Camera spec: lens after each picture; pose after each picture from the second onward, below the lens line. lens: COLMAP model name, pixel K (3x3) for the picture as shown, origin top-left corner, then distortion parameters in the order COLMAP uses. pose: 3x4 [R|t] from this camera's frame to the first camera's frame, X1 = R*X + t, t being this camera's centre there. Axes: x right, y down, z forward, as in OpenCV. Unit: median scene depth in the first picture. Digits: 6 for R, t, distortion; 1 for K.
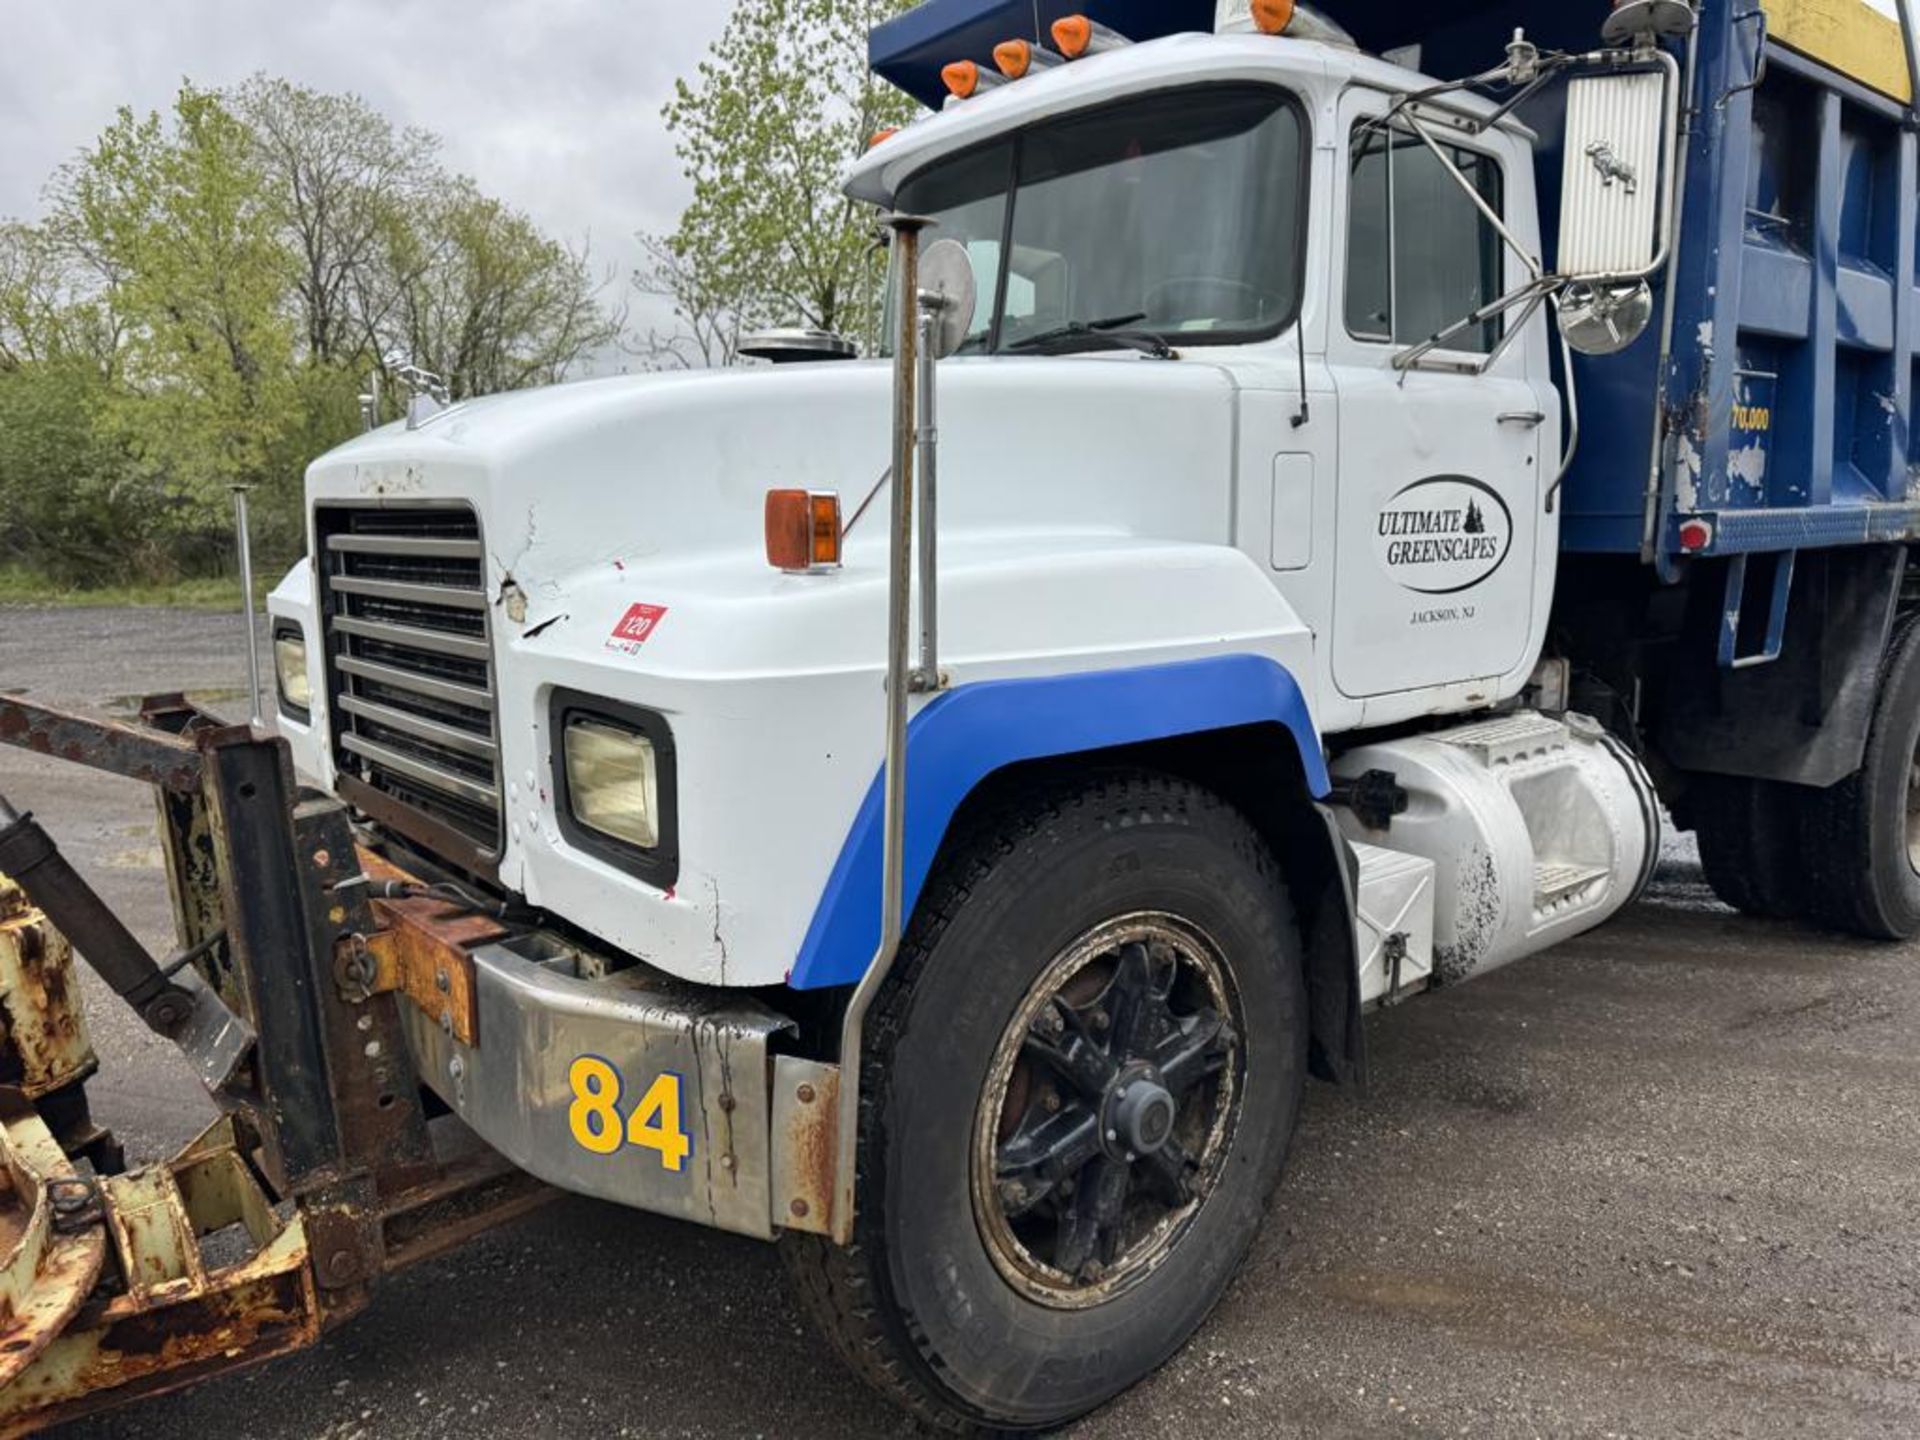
lens RADIAL K [[1407.8, 0, 978.5], [0, 1407.8, 737.0], [0, 0, 1]] dist [0.006785, -0.002399]
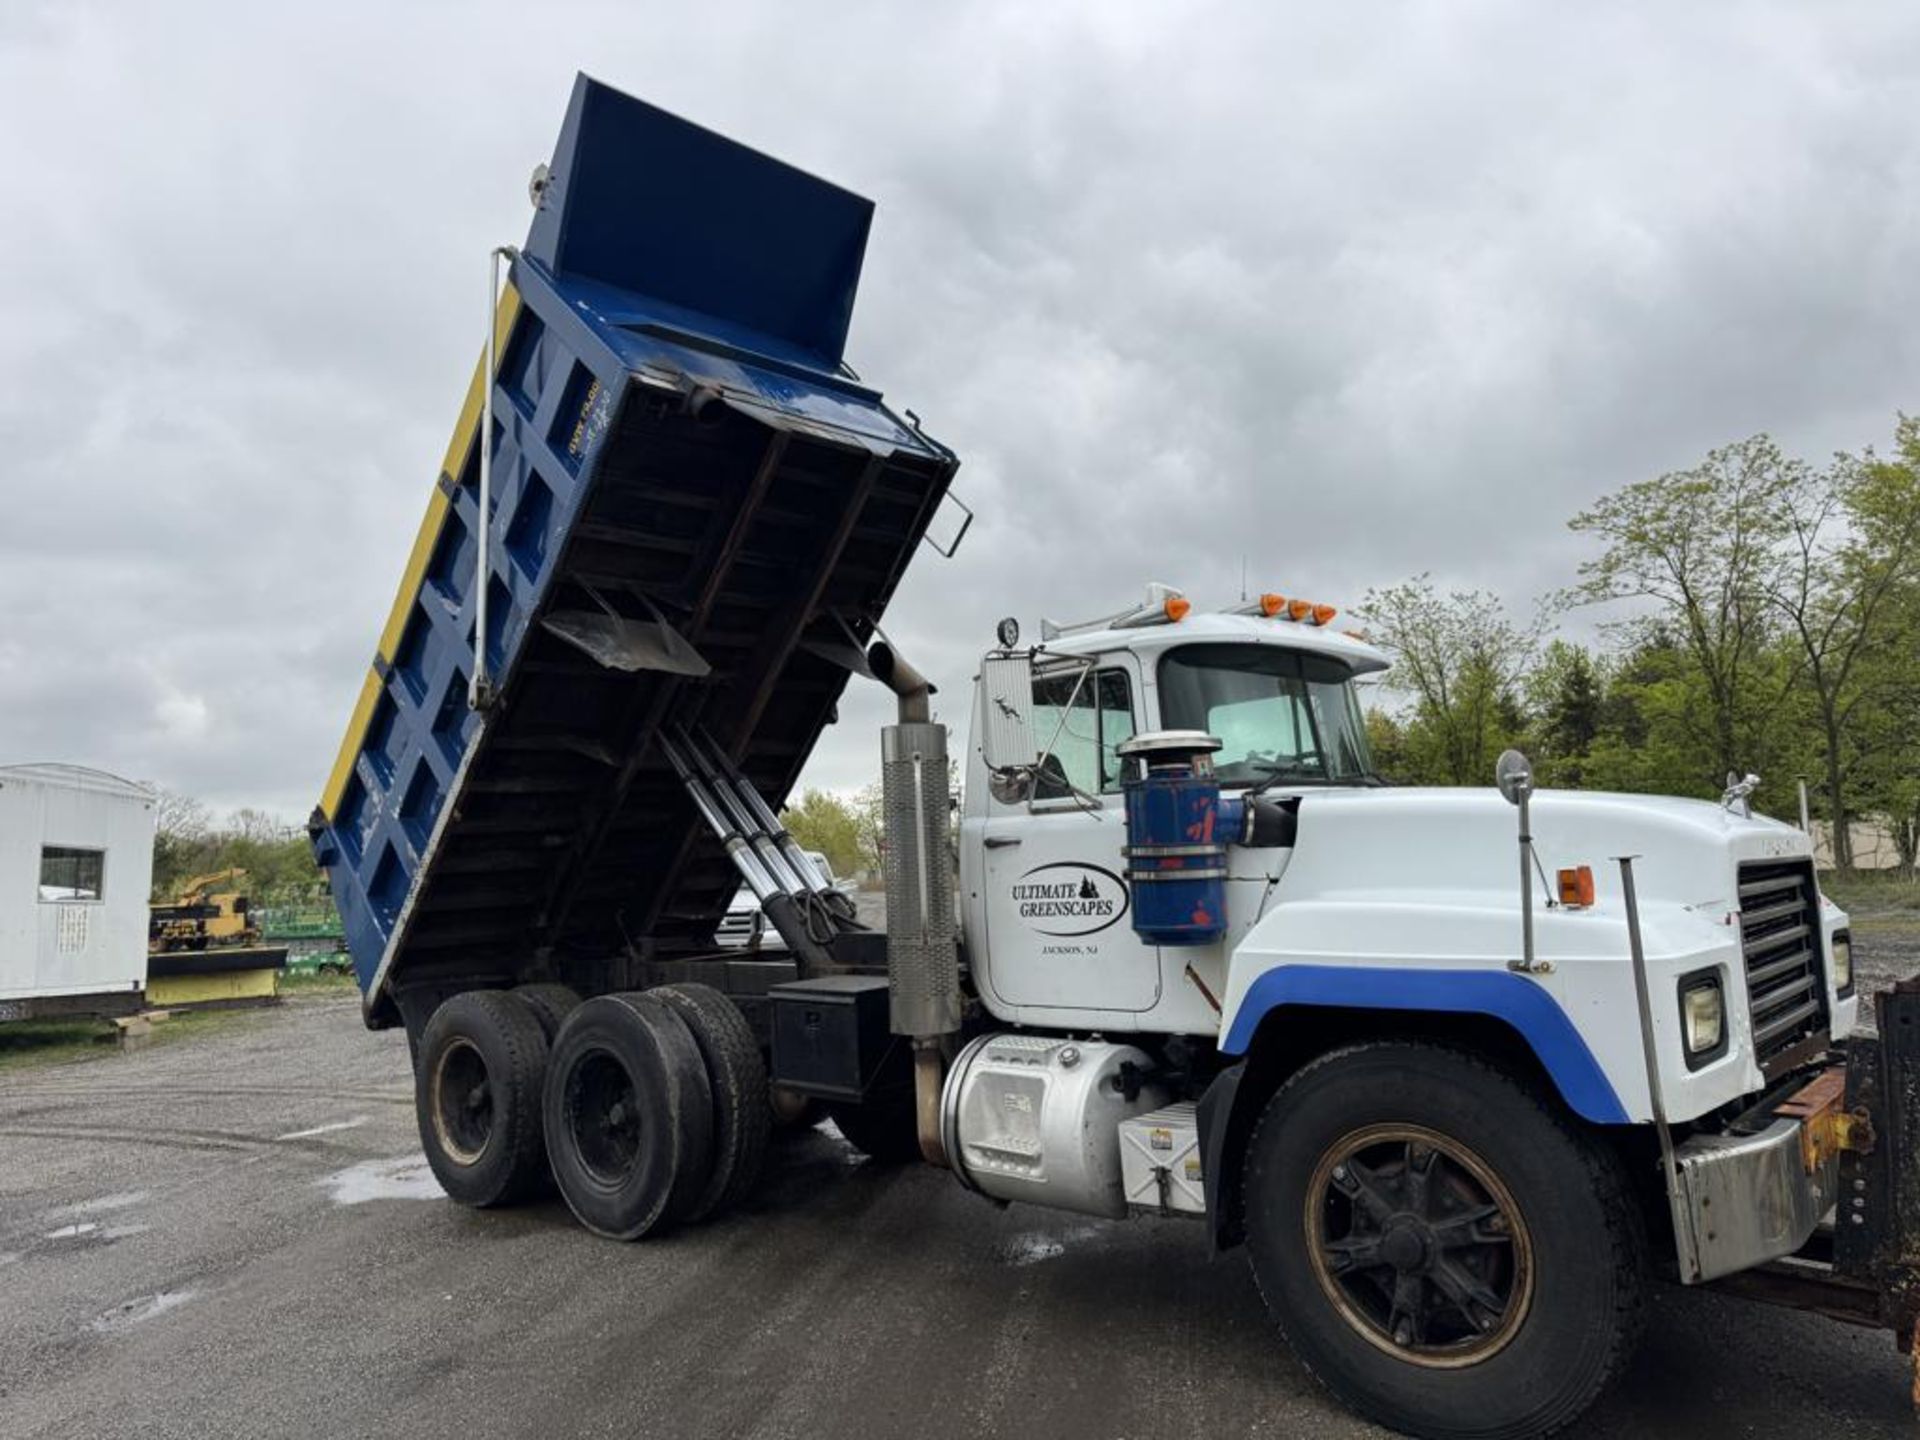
lens RADIAL K [[1325.8, 0, 960.0], [0, 1325.8, 720.0], [0, 0, 1]] dist [0.126137, -0.180415]
pose [[0.180686, -0.112442, -0.977092, 0.123539], [-0.122036, 0.983204, -0.135712, -0.008495], [0.975940, 0.143762, 0.163929, 0.041493]]
